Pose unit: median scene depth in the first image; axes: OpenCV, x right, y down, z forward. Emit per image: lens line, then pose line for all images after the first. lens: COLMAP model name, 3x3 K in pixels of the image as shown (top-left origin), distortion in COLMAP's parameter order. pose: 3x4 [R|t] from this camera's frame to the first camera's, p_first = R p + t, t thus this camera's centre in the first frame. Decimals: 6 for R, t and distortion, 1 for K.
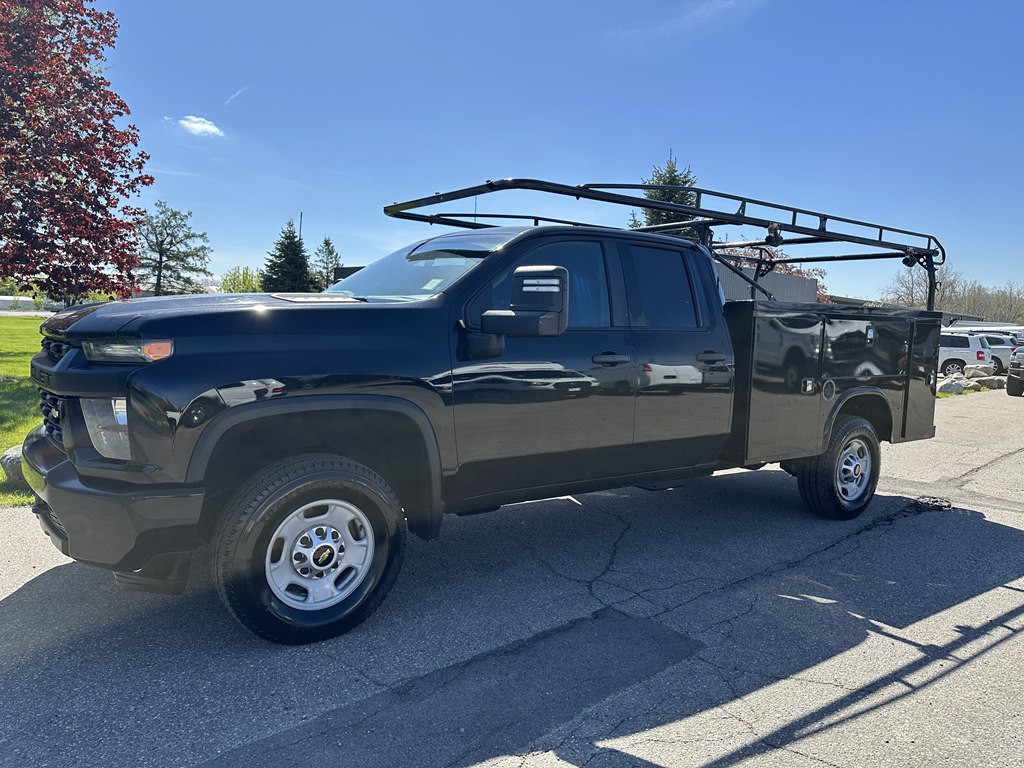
lens RADIAL K [[725.6, 0, 506.7], [0, 725.6, 372.7], [0, 0, 1]] dist [0.072855, -0.077854]
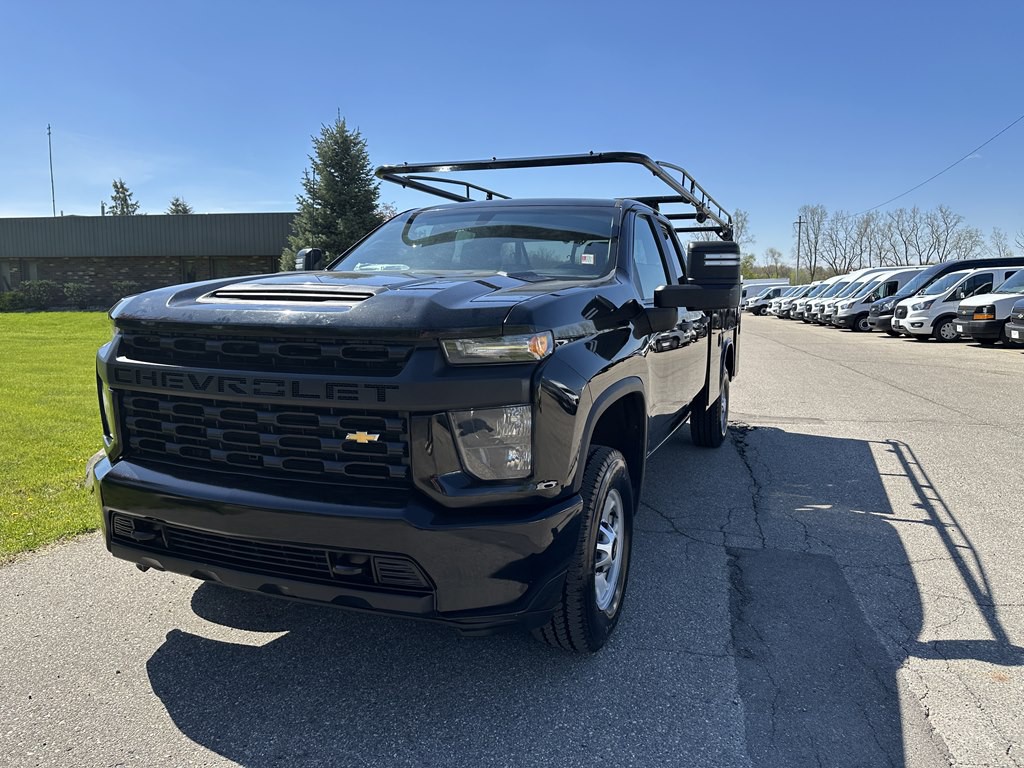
lens RADIAL K [[728.0, 0, 503.4], [0, 728.0, 383.3], [0, 0, 1]] dist [0.032848, -0.052953]
pose [[0.848846, -0.096243, 0.519805, -0.757940], [0.061807, 0.994612, 0.083222, -0.047596], [-0.525014, -0.038515, 0.850221, 0.248294]]
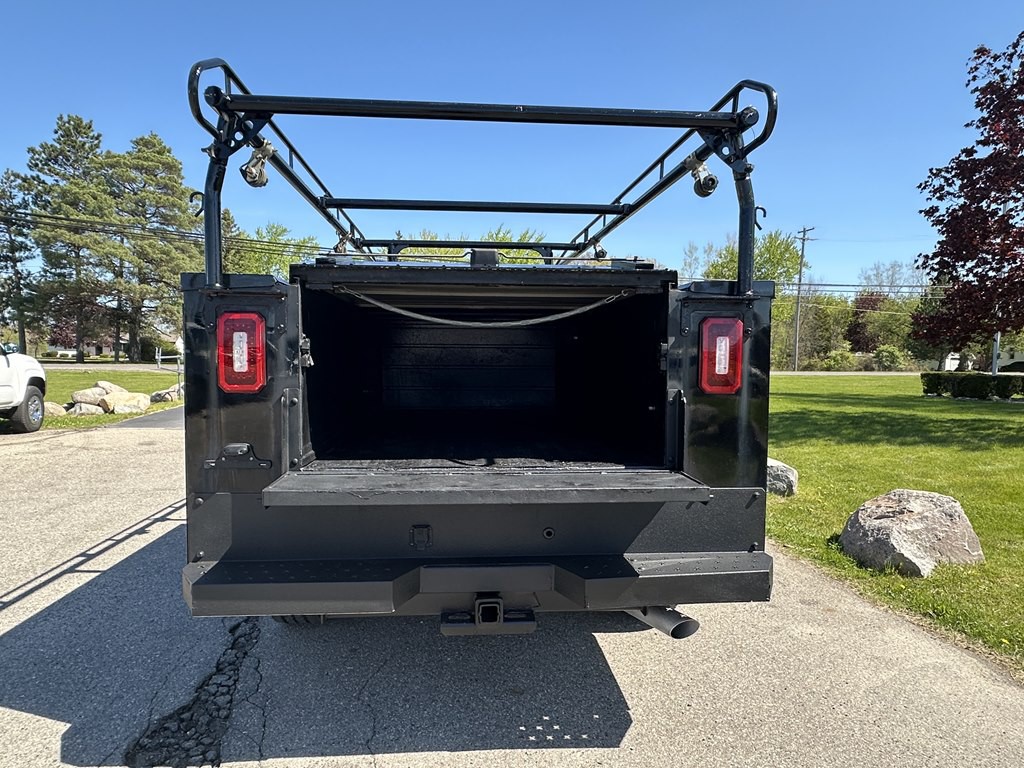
lens RADIAL K [[648.6, 0, 507.7], [0, 648.6, 388.3], [0, 0, 1]] dist [0.002102, -0.000560]
pose [[-0.509676, 0.008017, -0.860329, 1.420295], [-0.088897, 0.994114, 0.061928, -0.102833], [0.855762, 0.108044, -0.505963, 2.342857]]
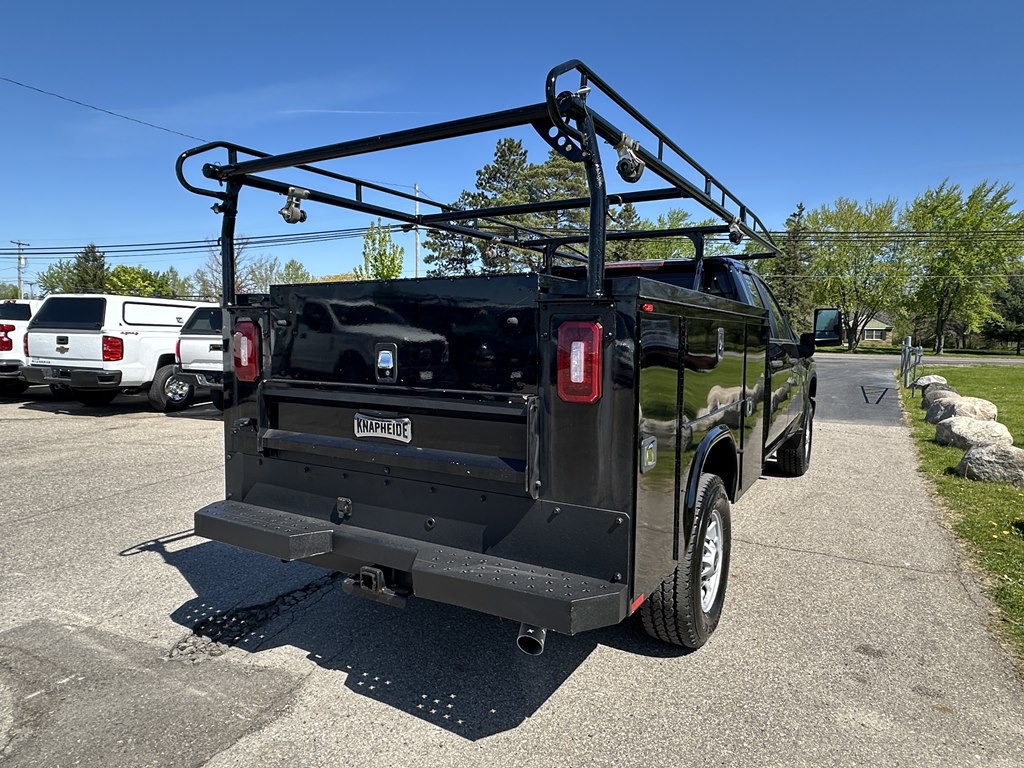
lens RADIAL K [[648.6, 0, 507.7], [0, 648.6, 388.3], [0, 0, 1]] dist [0.002102, -0.000560]
pose [[-0.910182, -0.009261, -0.414106, 1.054950], [-0.073008, 0.987685, 0.138380, -0.169262], [0.407724, 0.156184, -0.899649, 2.708544]]
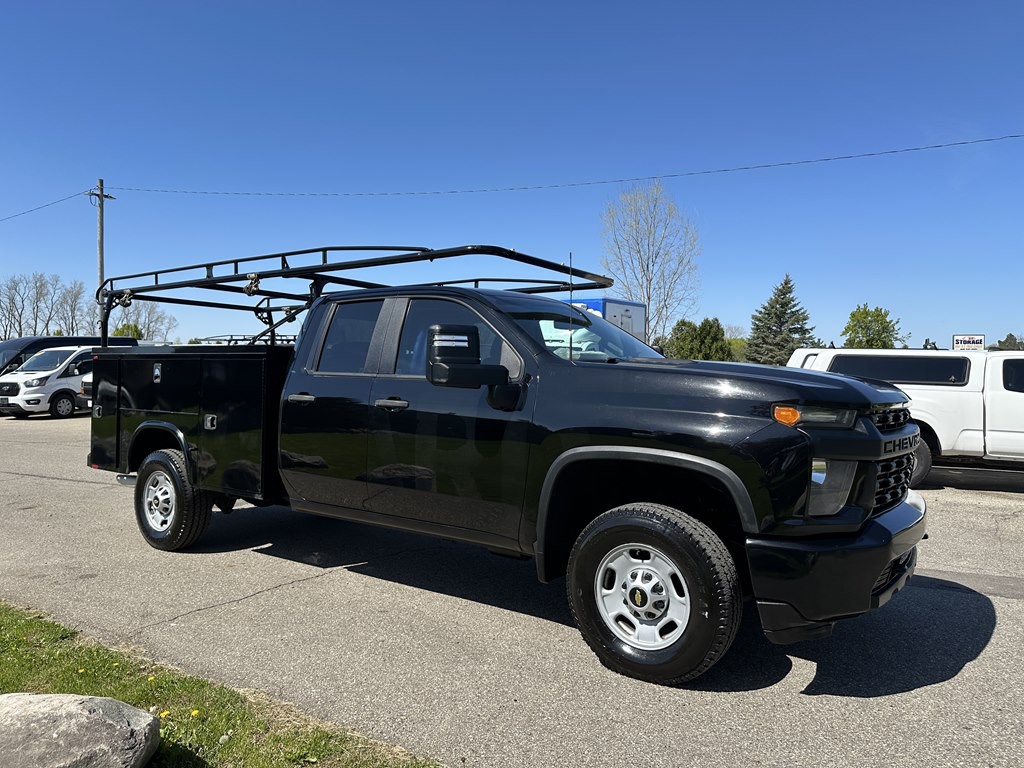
lens RADIAL K [[725.6, 0, 506.7], [0, 725.6, 372.7], [0, 0, 1]] dist [0.072855, -0.077854]
pose [[-0.315521, -0.034740, 0.948283, -1.423823], [0.043496, 0.997750, 0.051024, -0.179419], [-0.947921, 0.057346, -0.313300, 1.812843]]
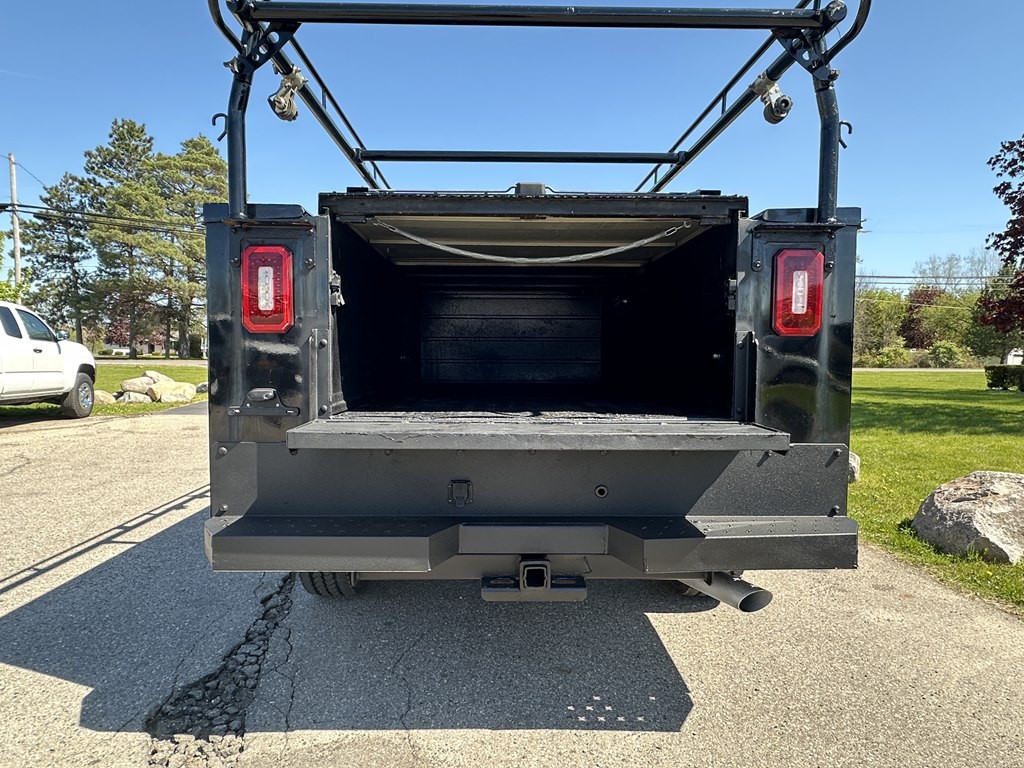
lens RADIAL K [[648.6, 0, 507.7], [0, 648.6, 388.3], [0, 0, 1]] dist [0.002102, -0.000560]
pose [[-0.560793, 0.007835, -0.827919, 1.371885], [-0.087534, 0.993790, 0.068696, -0.046916], [0.823316, 0.110995, -0.556625, 2.310649]]
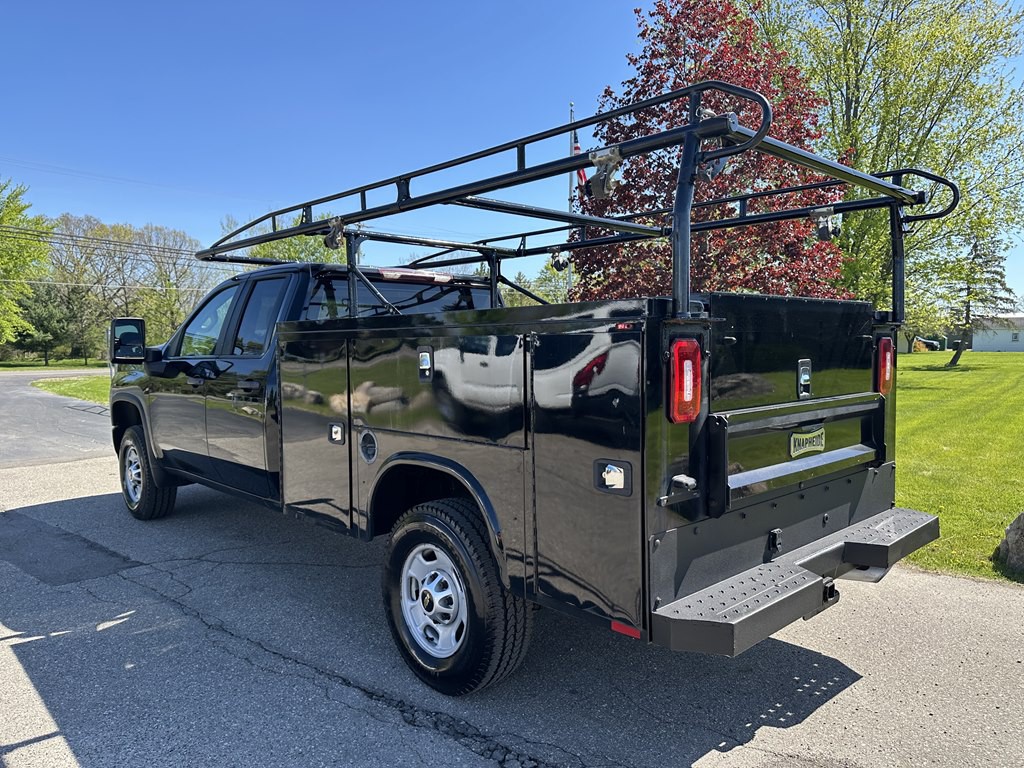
lens RADIAL K [[731.6, 0, 510.0], [0, 731.6, 384.3], [0, 0, 1]] dist [-0.008356, -0.002610]
pose [[0.135891, 0.020085, -0.990520, 1.657578], [-0.058089, 0.998236, 0.012272, -0.071860], [0.989019, 0.055871, 0.136818, 1.556673]]
